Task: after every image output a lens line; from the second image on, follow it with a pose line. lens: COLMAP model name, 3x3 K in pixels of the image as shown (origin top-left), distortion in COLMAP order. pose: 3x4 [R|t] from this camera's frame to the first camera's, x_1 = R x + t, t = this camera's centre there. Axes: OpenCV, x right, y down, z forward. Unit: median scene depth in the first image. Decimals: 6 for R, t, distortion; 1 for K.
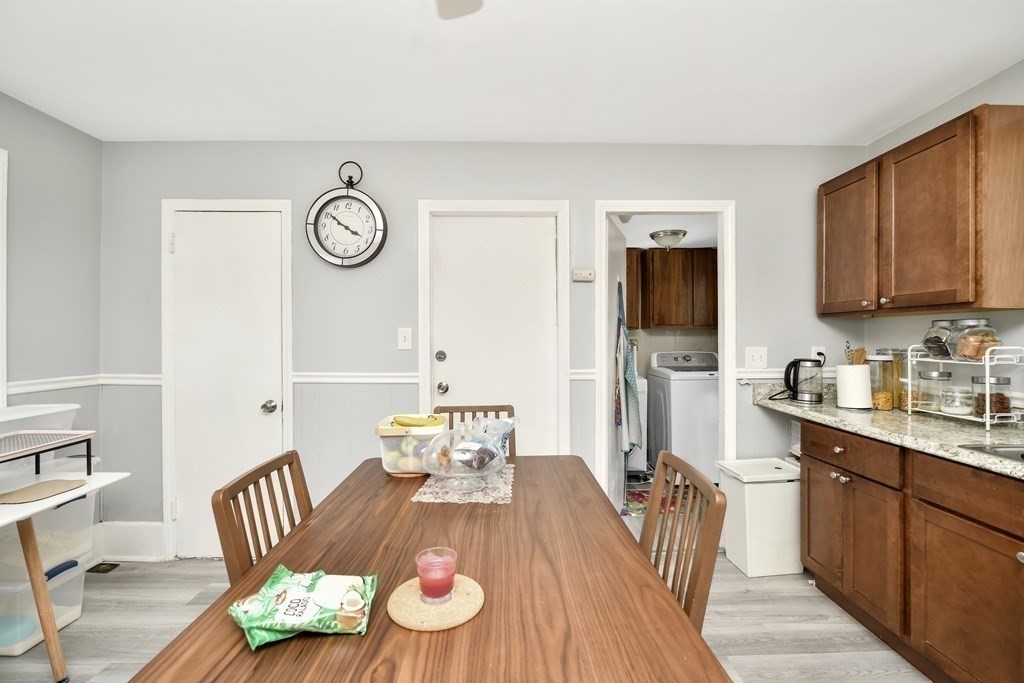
lens RADIAL K [[441.6, 0, 513.1], [0, 441.6, 338.6], [0, 0, 1]] dist [-0.001622, -0.000315]
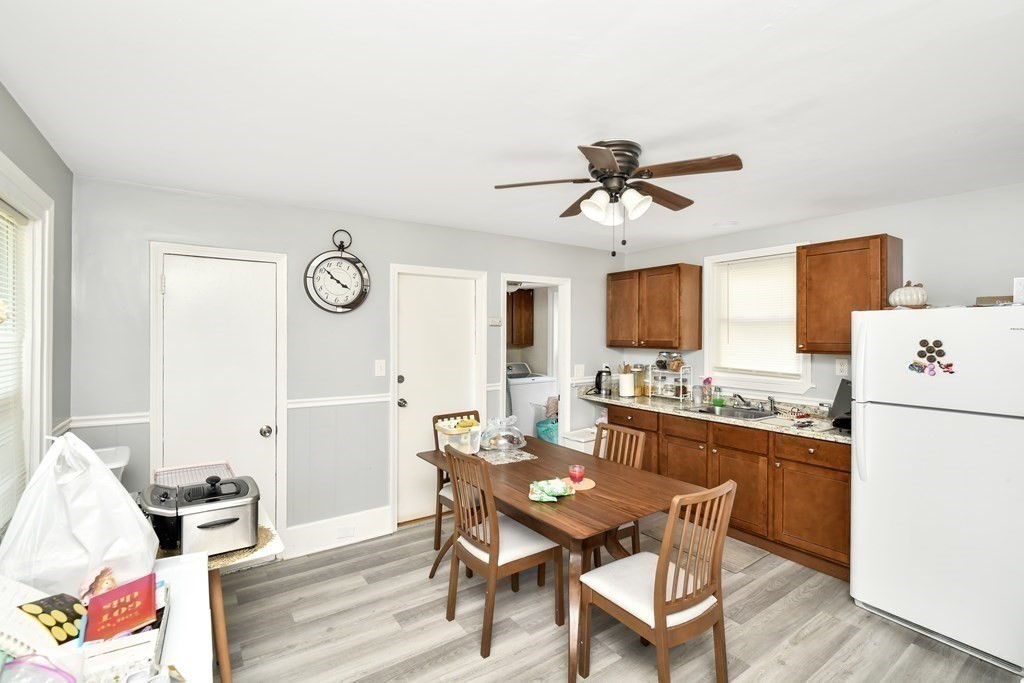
lens RADIAL K [[456.1, 0, 512.0], [0, 456.1, 341.5], [0, 0, 1]] dist [-0.000239, 0.000036]
pose [[0.838599, -0.005823, 0.544718, -0.677399], [0.001232, 0.999961, 0.008793, -0.092713], [-0.544748, -0.006703, 0.838573, -0.362838]]
